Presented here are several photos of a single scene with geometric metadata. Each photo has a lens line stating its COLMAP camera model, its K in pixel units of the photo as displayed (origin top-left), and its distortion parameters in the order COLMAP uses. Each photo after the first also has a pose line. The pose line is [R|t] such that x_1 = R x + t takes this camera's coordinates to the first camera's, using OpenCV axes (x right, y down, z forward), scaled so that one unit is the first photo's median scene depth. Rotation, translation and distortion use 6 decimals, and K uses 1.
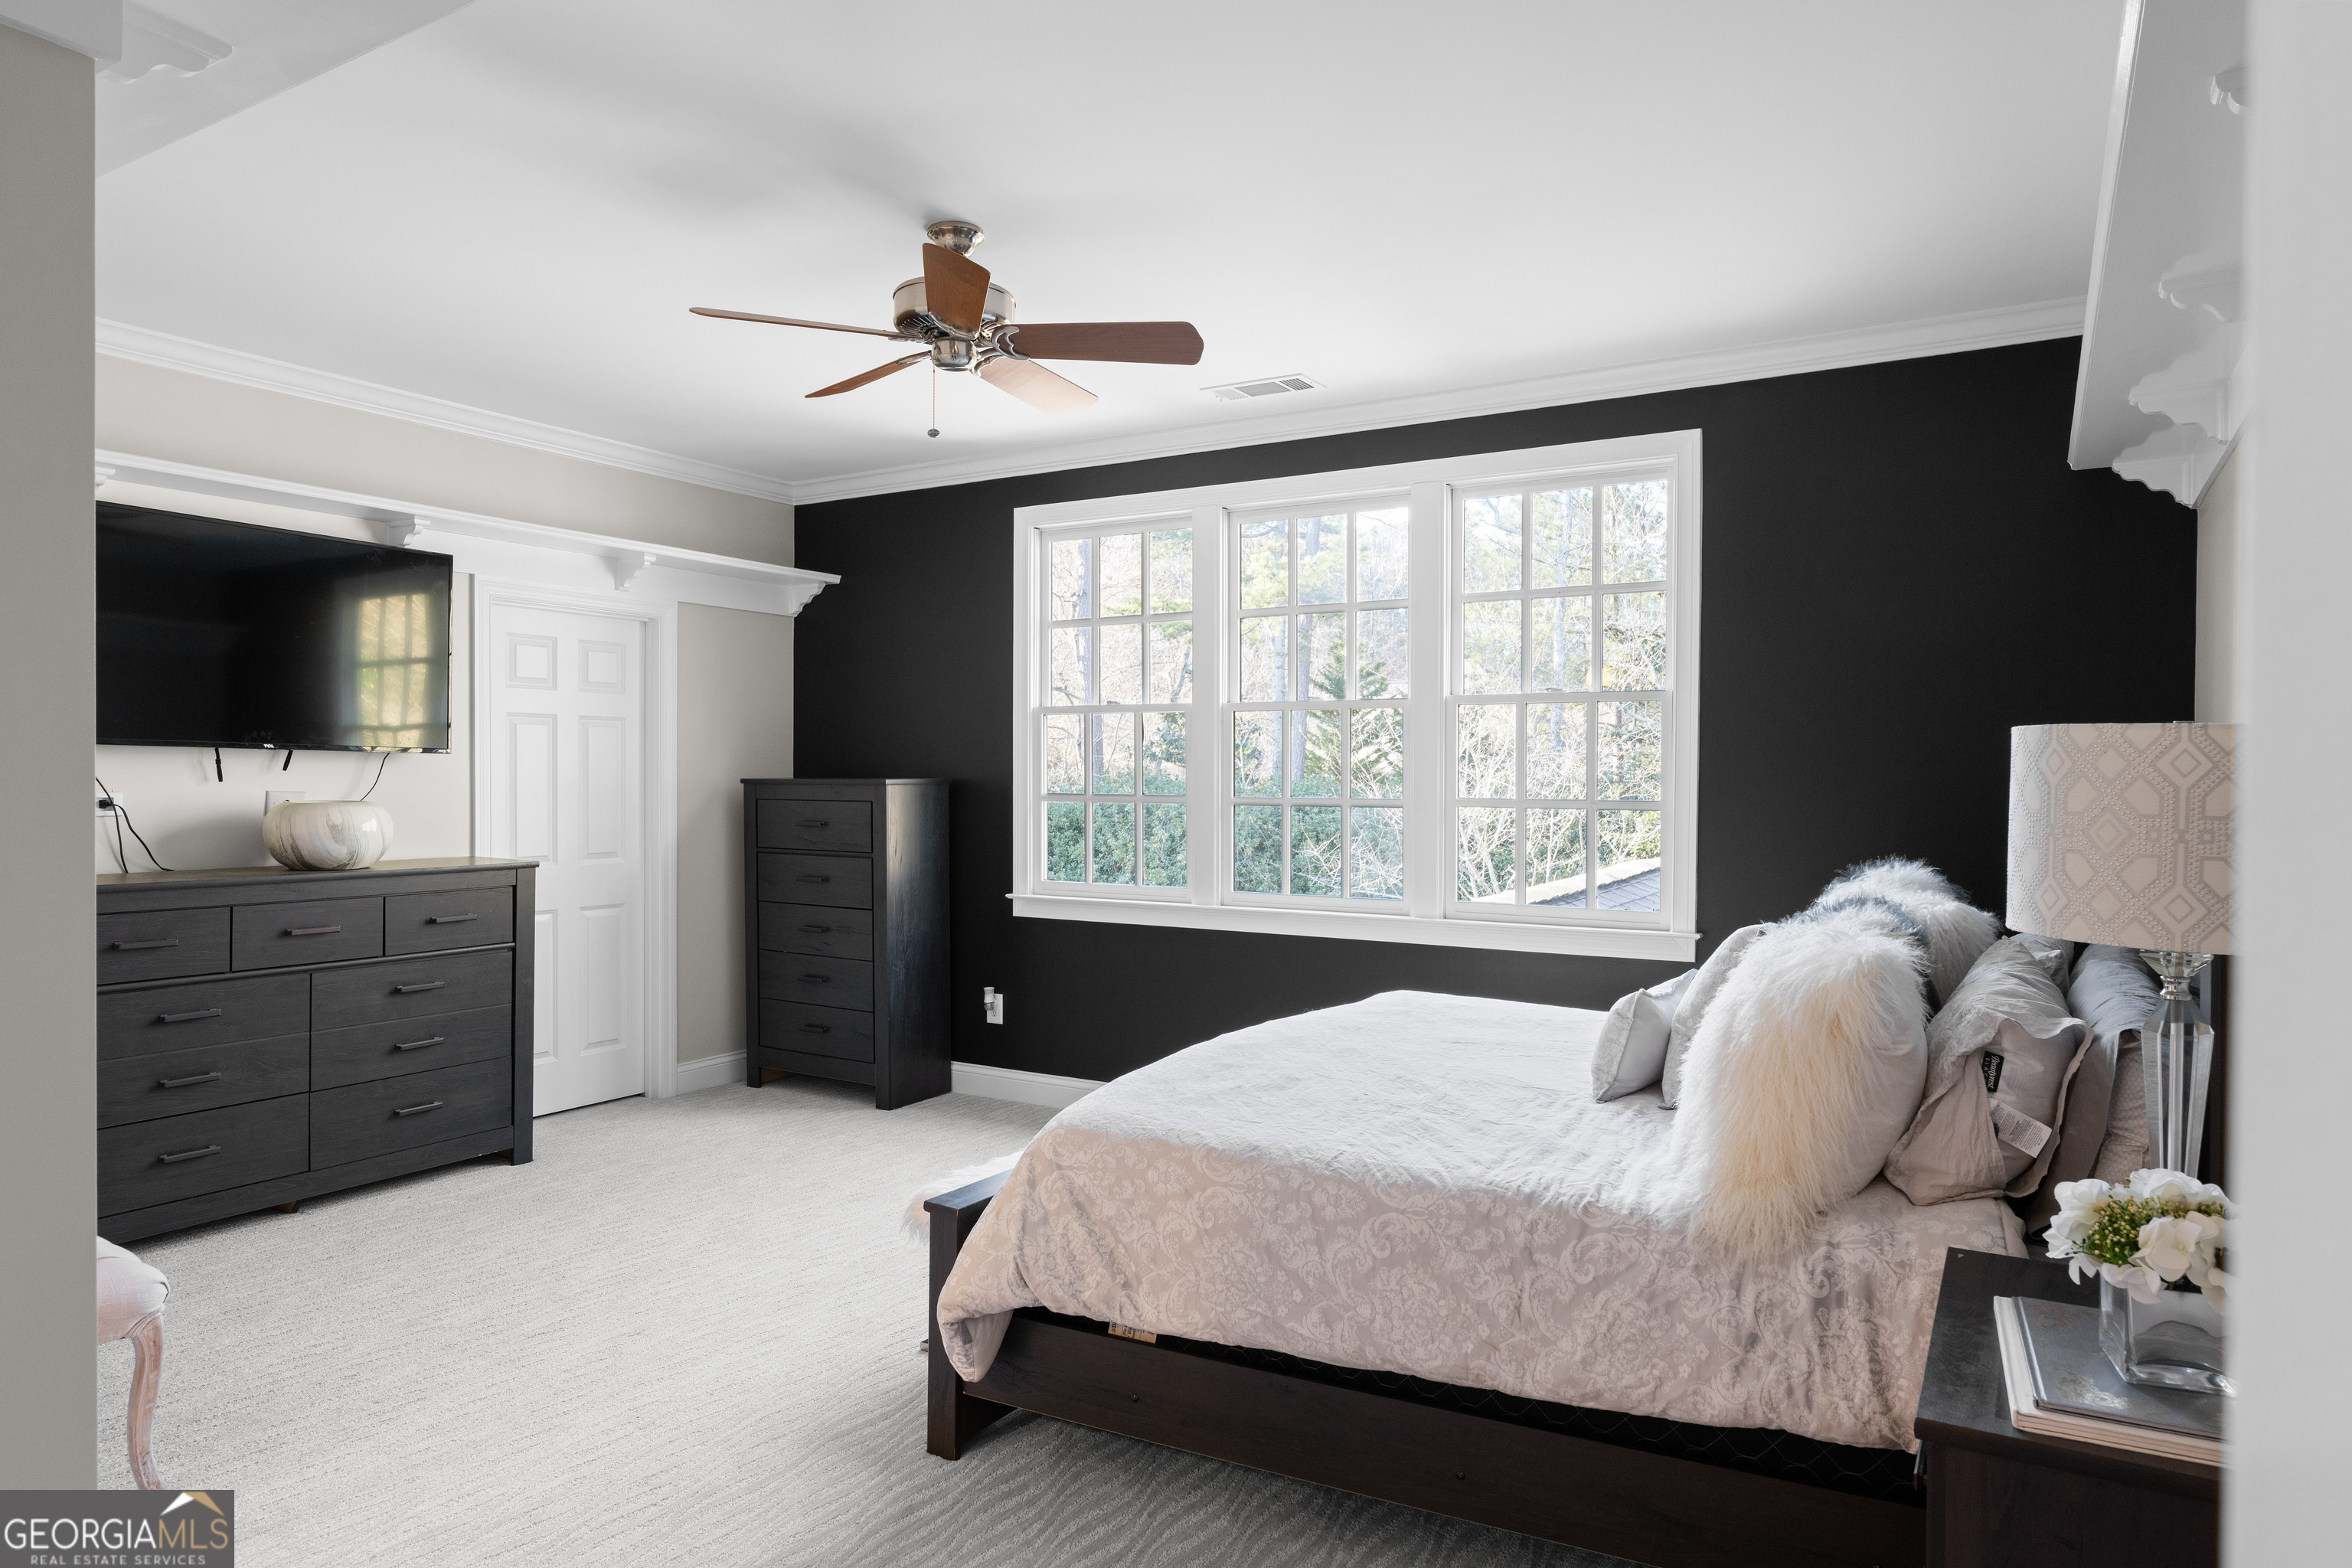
lens RADIAL K [[1424.1, 0, 1176.0], [0, 1424.1, 784.0], [0, 0, 1]] dist [0.000825, 0.000016]
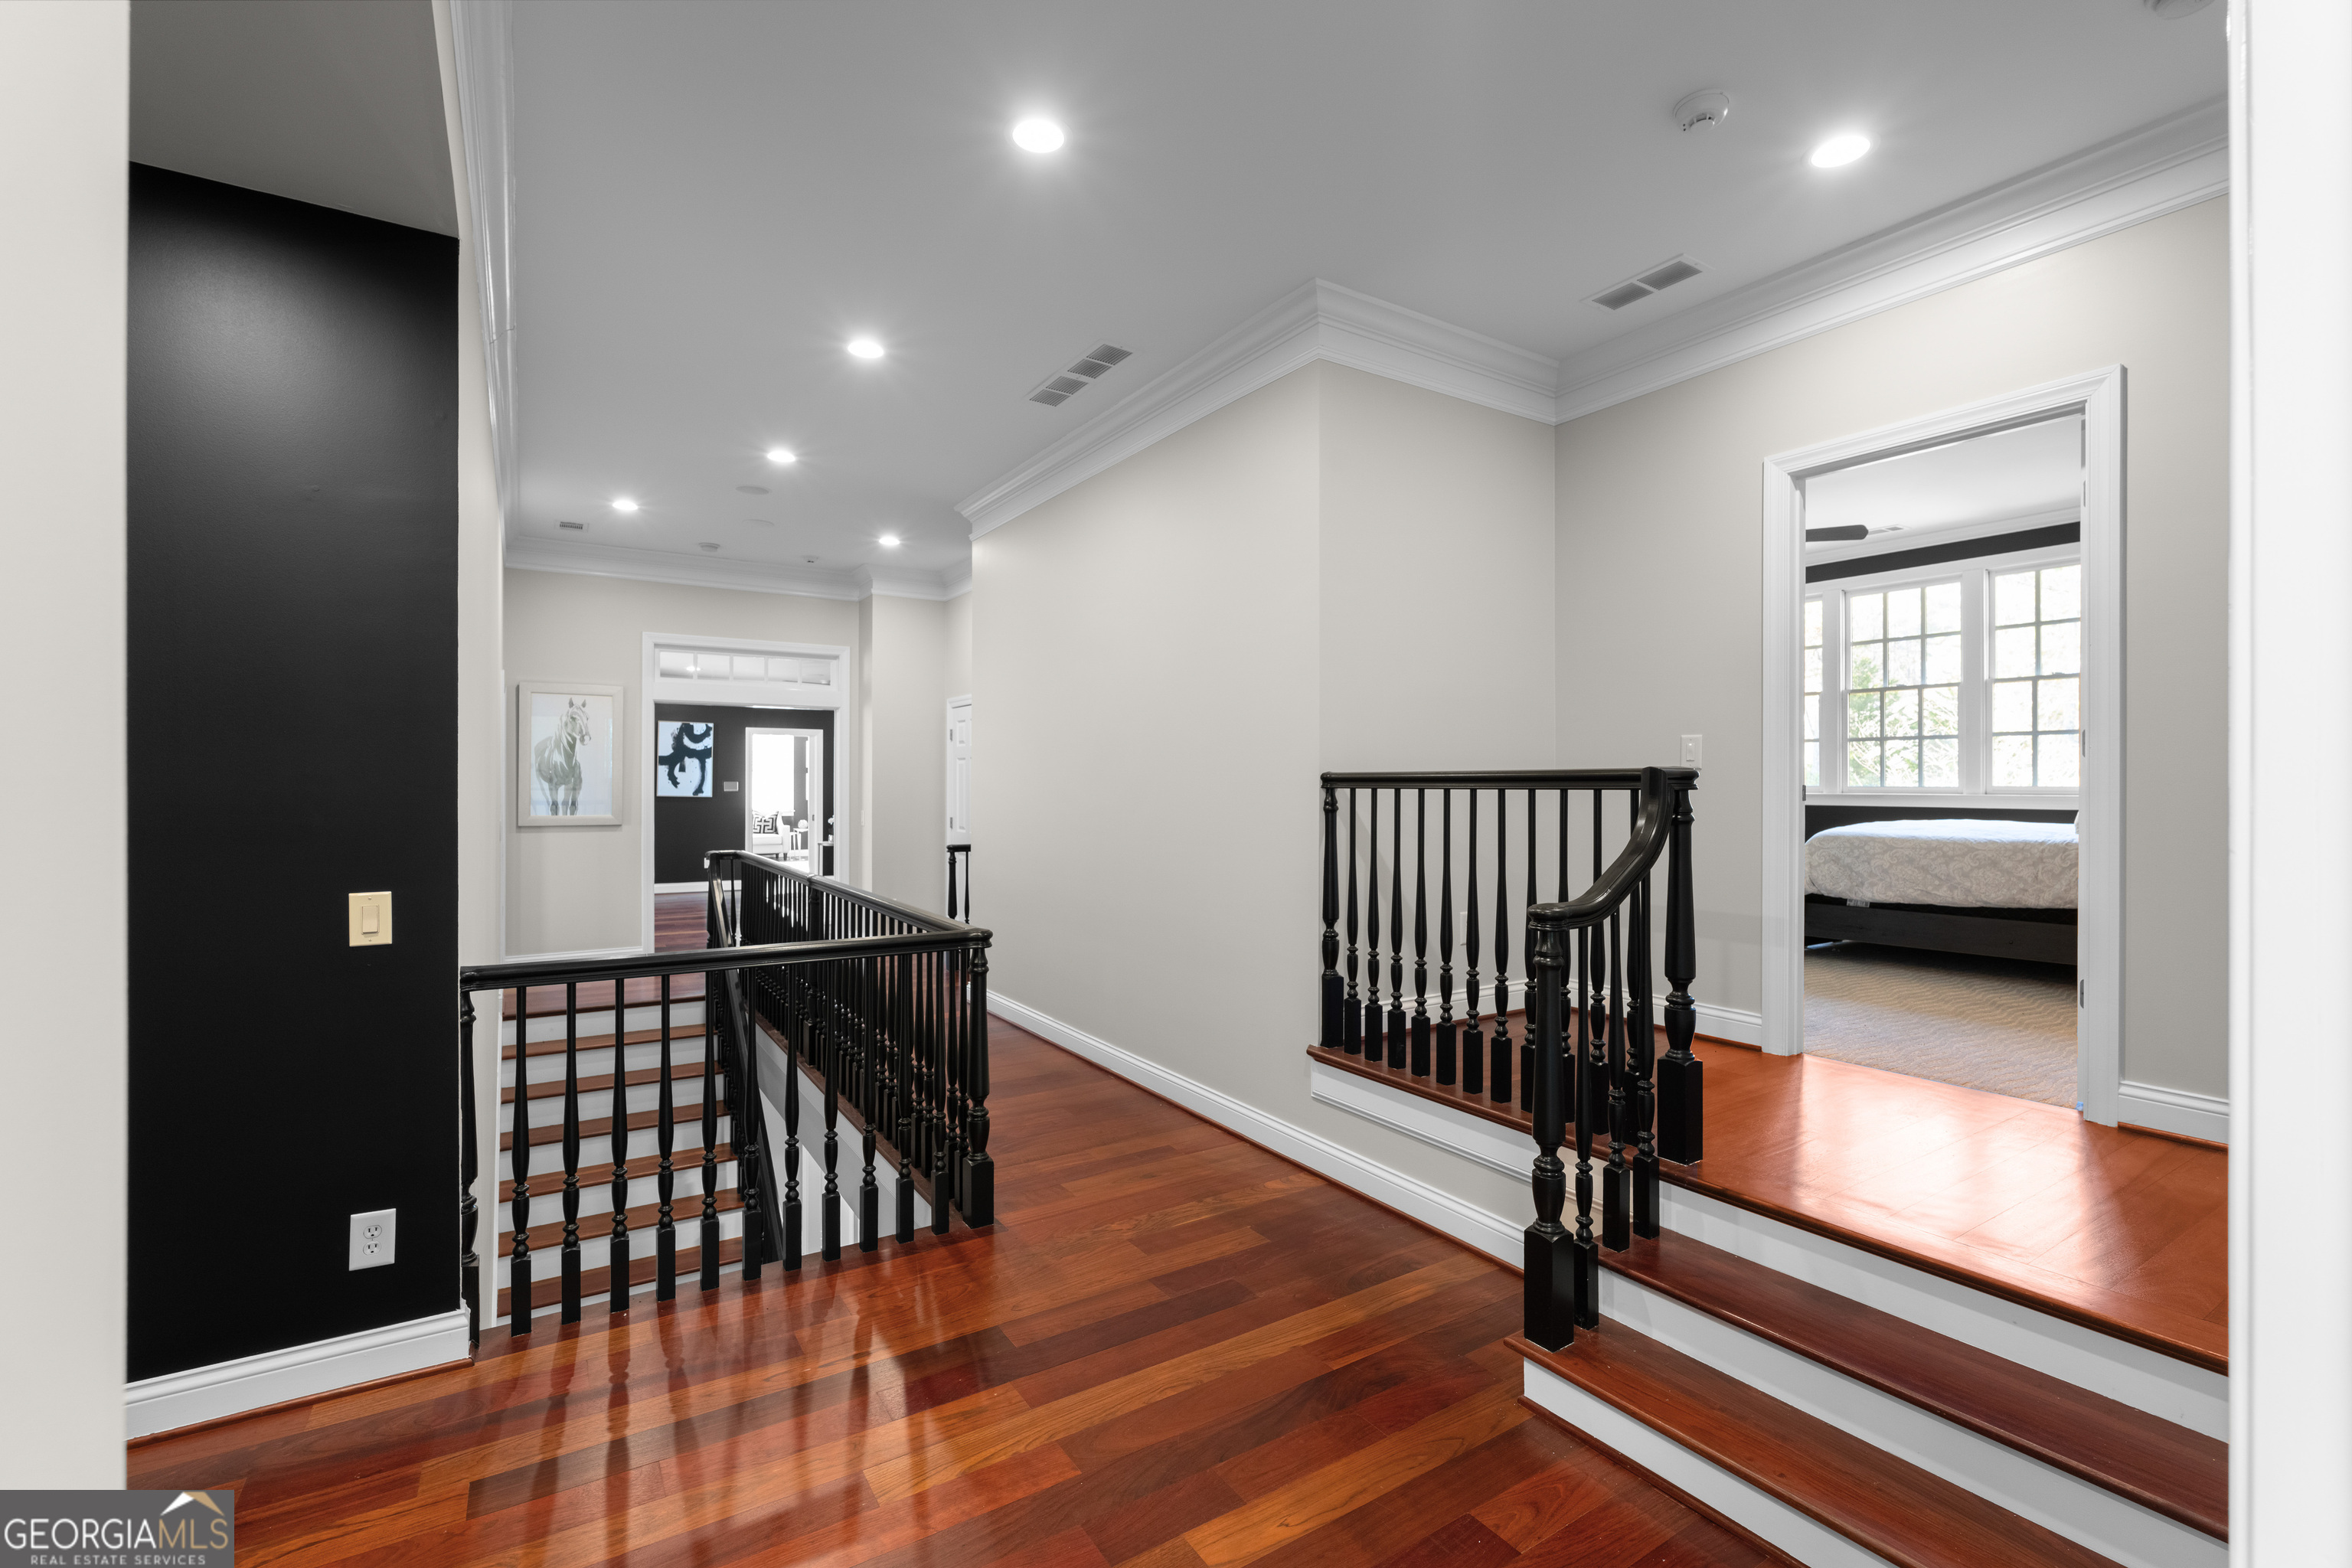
lens RADIAL K [[1032.1, 0, 1184.7], [0, 1032.1, 776.3], [0, 0, 1]] dist [0.000747, -0.000088]
pose [[0.900788, -0.008027, -0.434184, -0.356198], [0.001821, 0.999890, -0.014708, 0.175346], [0.434254, 0.012459, 0.900704, -1.440735]]
